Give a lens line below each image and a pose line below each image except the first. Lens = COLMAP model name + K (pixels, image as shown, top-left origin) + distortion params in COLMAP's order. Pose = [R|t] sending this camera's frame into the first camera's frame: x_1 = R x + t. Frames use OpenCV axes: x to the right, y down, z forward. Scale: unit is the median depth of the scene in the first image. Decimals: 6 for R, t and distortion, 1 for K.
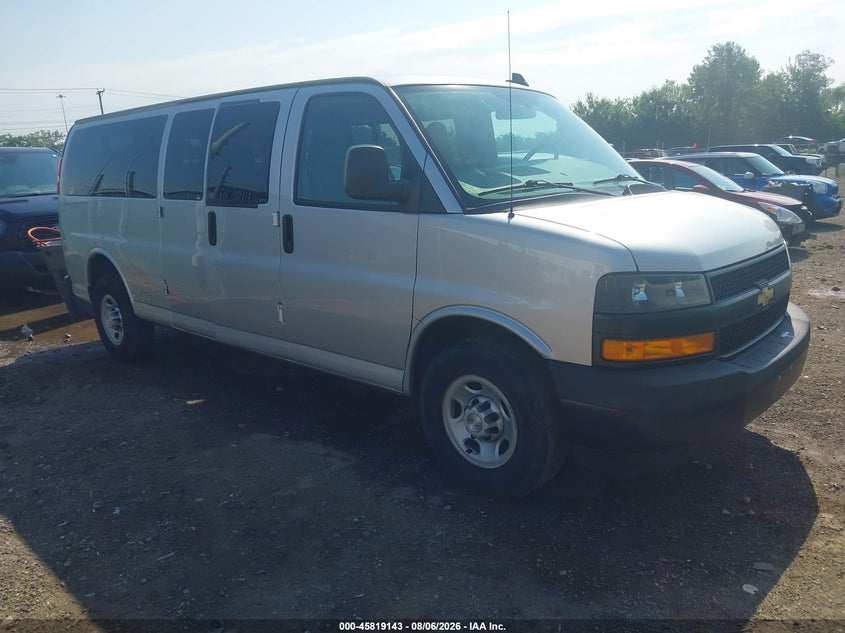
lens RADIAL K [[681.3, 0, 427.2], [0, 681.3, 327.9], [0, 0, 1]] dist [0.042517, -0.010429]
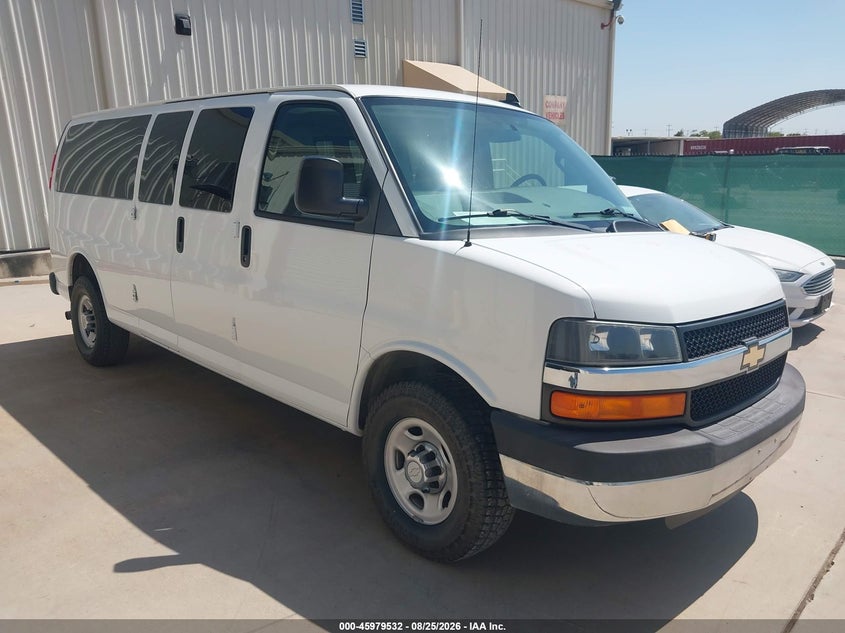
lens RADIAL K [[681.3, 0, 427.4], [0, 681.3, 324.2], [0, 0, 1]] dist [0.042517, -0.010429]
pose [[0.995964, 0.078854, -0.042865, 0.106203], [-0.080438, 0.996088, -0.036582, -0.020667], [0.039813, 0.039883, 0.998411, 0.097507]]
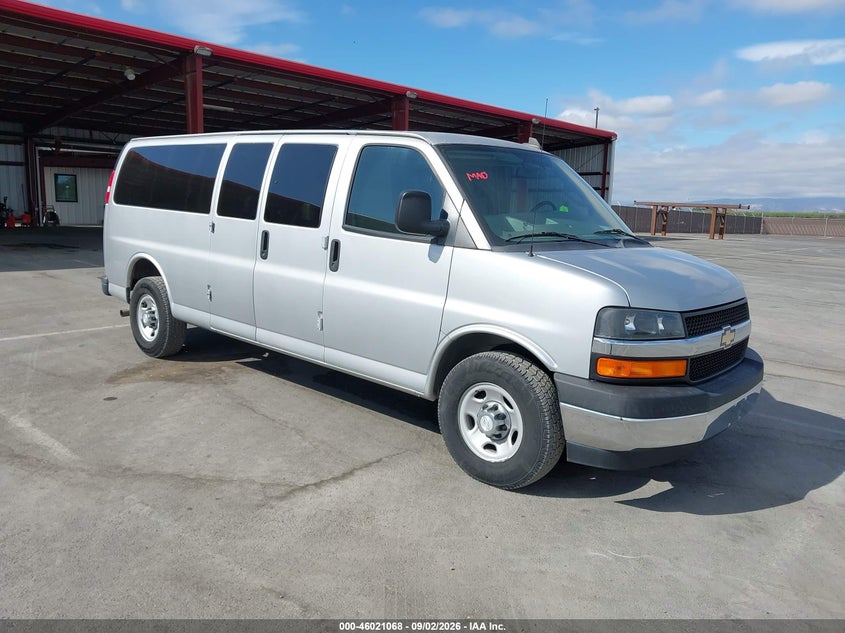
lens RADIAL K [[681.3, 0, 422.4], [0, 681.3, 311.7], [0, 0, 1]] dist [0.042517, -0.010429]
pose [[0.996115, 0.083471, 0.028073, -0.091209], [-0.081196, 0.993930, -0.074234, 0.042713], [-0.034099, 0.071666, 0.996846, -0.209185]]
